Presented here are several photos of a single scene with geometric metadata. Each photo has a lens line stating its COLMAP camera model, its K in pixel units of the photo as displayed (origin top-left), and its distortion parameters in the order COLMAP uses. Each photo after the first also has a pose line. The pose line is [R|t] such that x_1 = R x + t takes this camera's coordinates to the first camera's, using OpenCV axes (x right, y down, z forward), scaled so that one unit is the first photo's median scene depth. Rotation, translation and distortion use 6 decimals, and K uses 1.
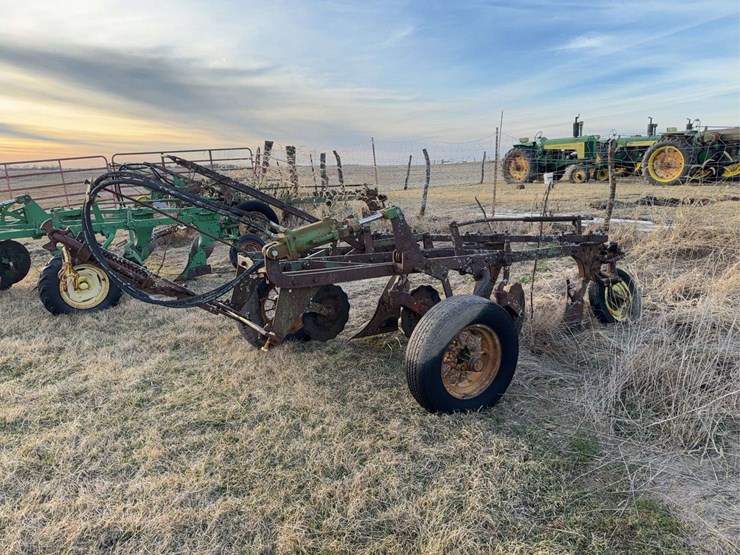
lens RADIAL K [[515.8, 0, 369.2], [0, 515.8, 279.4], [0, 0, 1]] dist [0.050905, -0.069271]
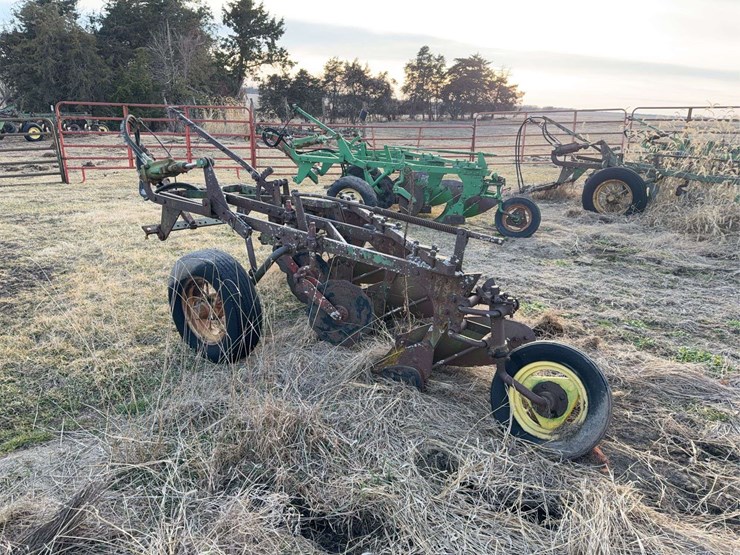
lens RADIAL K [[515.8, 0, 369.2], [0, 515.8, 279.4], [0, 0, 1]] dist [0.050905, -0.069271]
pose [[0.372195, 0.323954, -0.869784, 0.914194], [-0.246409, 0.937972, 0.243908, -0.184415], [0.894849, 0.123541, 0.428933, 0.614311]]
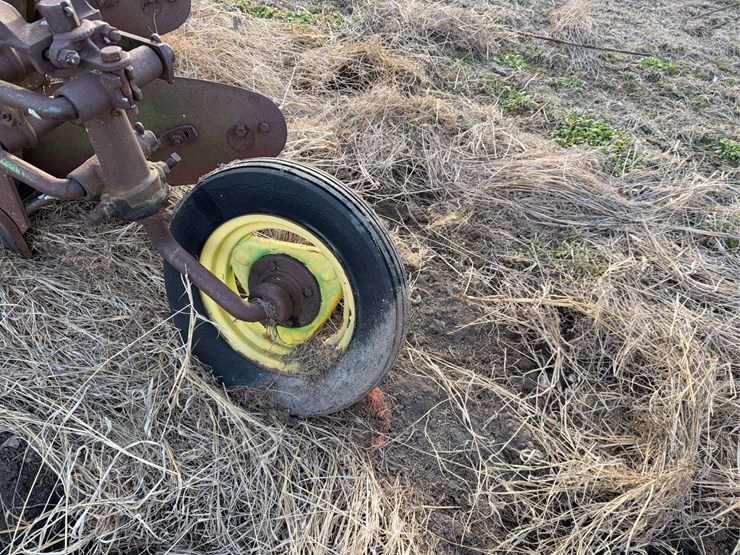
lens RADIAL K [[515.8, 0, 369.2], [0, 515.8, 279.4], [0, 0, 1]] dist [0.050905, -0.069271]
pose [[0.528860, 0.701487, -0.477728, 0.659311], [-0.333695, 0.689420, 0.642921, -0.149172], [0.780356, -0.180600, 0.598689, 0.952611]]
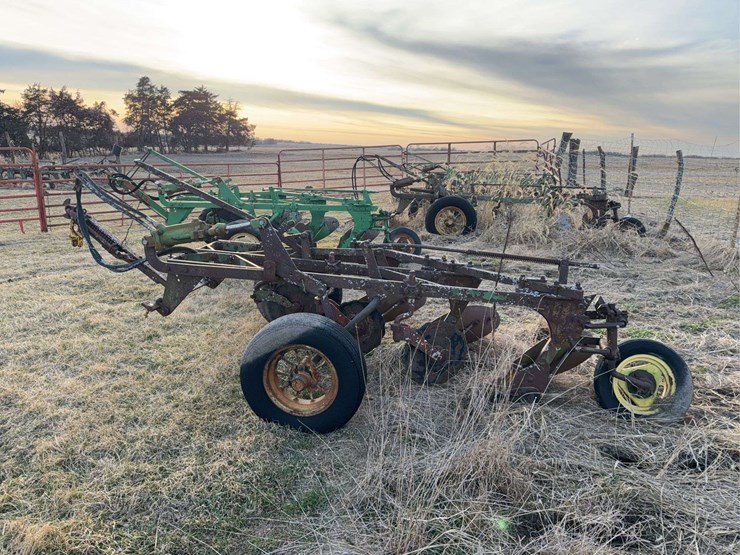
lens RADIAL K [[515.8, 0, 369.2], [0, 515.8, 279.4], [0, 0, 1]] dist [0.050905, -0.069271]
pose [[0.771152, 0.194309, -0.606275, 0.641444], [-0.178505, 0.980080, 0.087062, -0.106512], [0.611115, 0.041085, 0.790475, 0.209563]]
